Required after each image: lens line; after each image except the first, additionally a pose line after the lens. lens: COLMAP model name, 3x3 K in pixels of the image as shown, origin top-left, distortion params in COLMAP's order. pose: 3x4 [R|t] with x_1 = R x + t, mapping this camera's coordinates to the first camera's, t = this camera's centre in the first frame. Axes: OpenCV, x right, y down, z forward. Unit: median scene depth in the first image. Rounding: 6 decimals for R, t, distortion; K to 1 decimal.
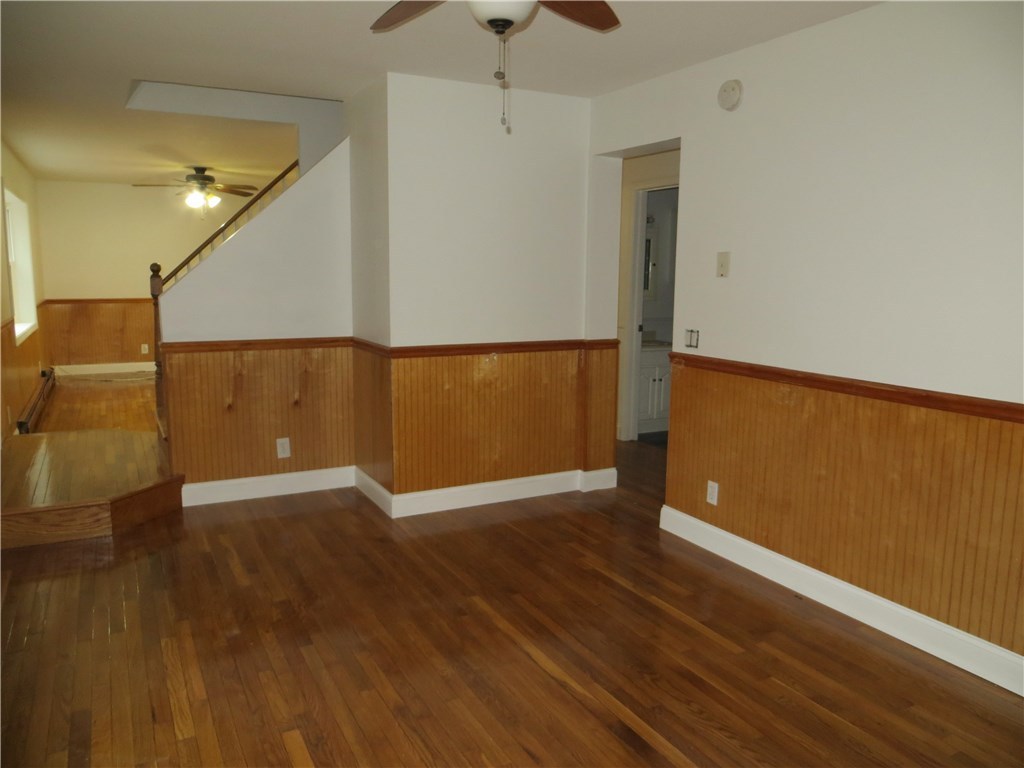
lens RADIAL K [[763.1, 0, 512.0], [0, 763.1, 384.0], [0, 0, 1]] dist [0.004953, 0.003405]
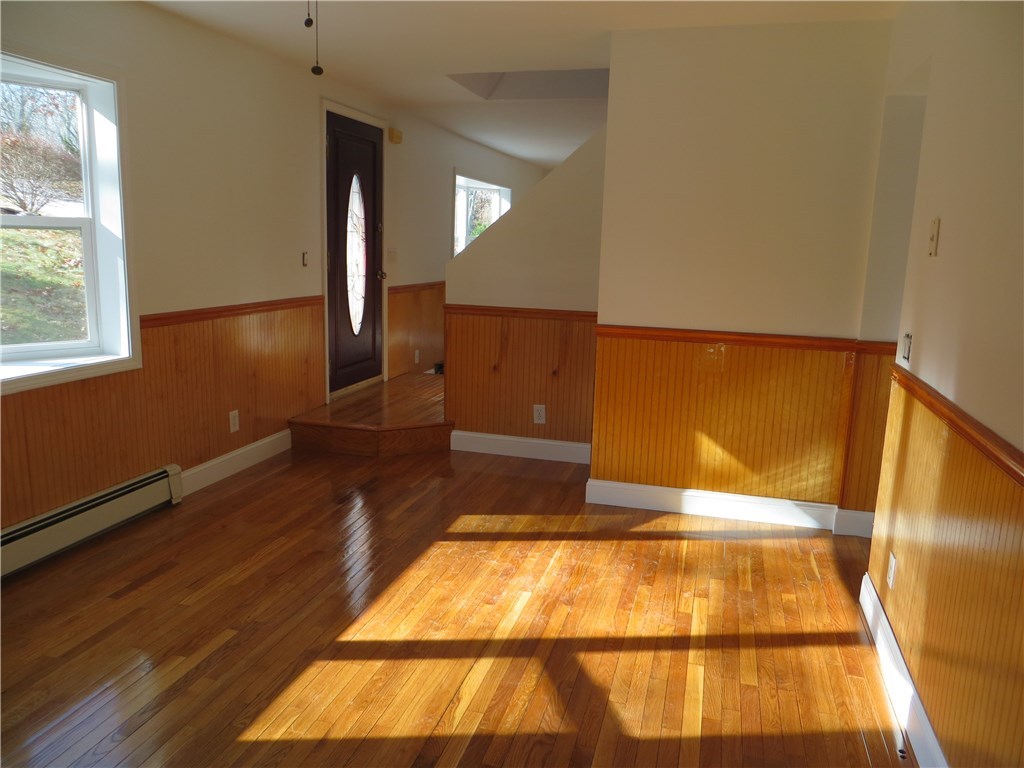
lens RADIAL K [[763.1, 0, 512.0], [0, 763.1, 384.0], [0, 0, 1]] dist [0.004953, 0.003405]
pose [[0.725531, 0.136917, -0.674433, 0.394830], [-0.122845, 0.990036, 0.068835, -0.025755], [0.677137, 0.032909, 0.735121, 0.220636]]
